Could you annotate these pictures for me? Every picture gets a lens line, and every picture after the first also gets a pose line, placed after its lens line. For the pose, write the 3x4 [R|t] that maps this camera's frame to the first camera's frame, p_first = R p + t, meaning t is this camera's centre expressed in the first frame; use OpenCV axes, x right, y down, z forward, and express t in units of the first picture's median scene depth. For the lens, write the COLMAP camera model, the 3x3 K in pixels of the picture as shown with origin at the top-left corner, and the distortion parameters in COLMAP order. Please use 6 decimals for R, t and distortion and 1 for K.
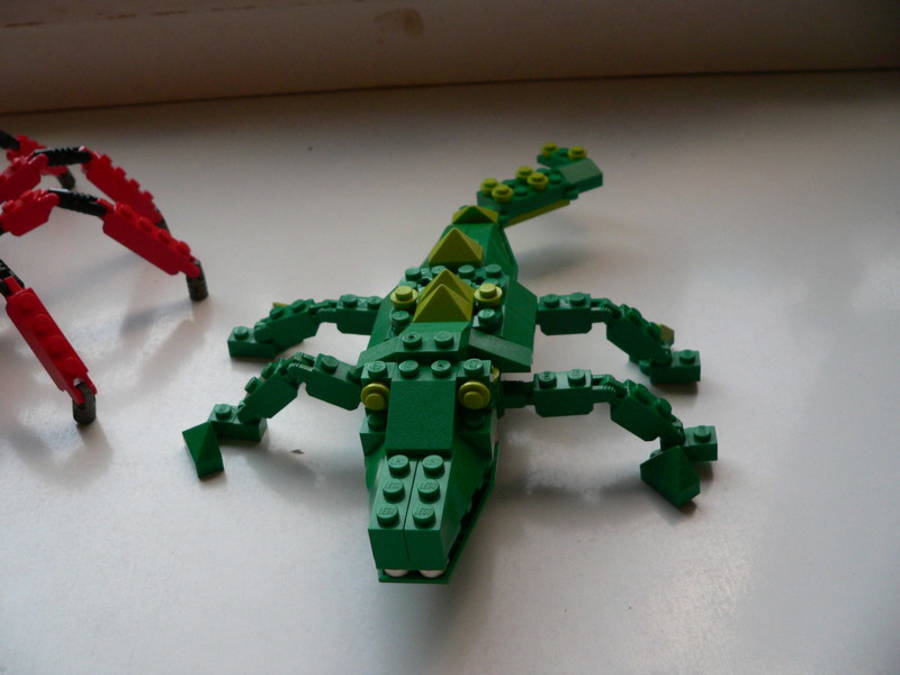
lens RADIAL K [[927.4, 0, 445.6], [0, 927.4, 308.7], [0, 0, 1]] dist [-0.210860, 0.187400]
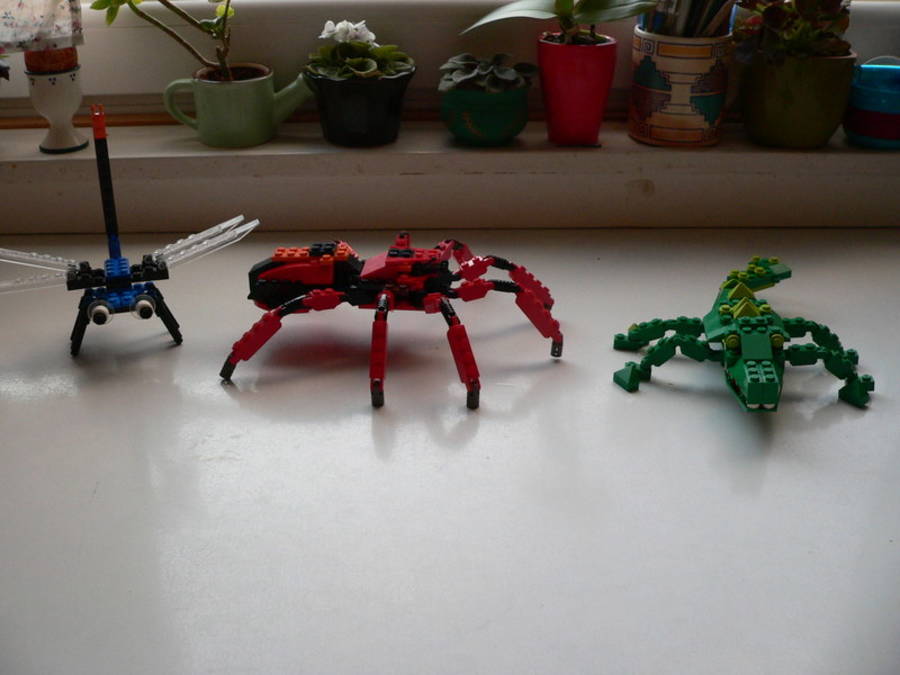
lens RADIAL K [[927.4, 0, 445.6], [0, 927.4, 308.7], [0, 0, 1]] dist [-0.210860, 0.187400]
pose [[0.997906, 0.040533, -0.050398, -0.512808], [-0.049088, 0.982048, -0.182132, 0.350287], [0.042111, 0.184224, 0.981982, -0.949552]]
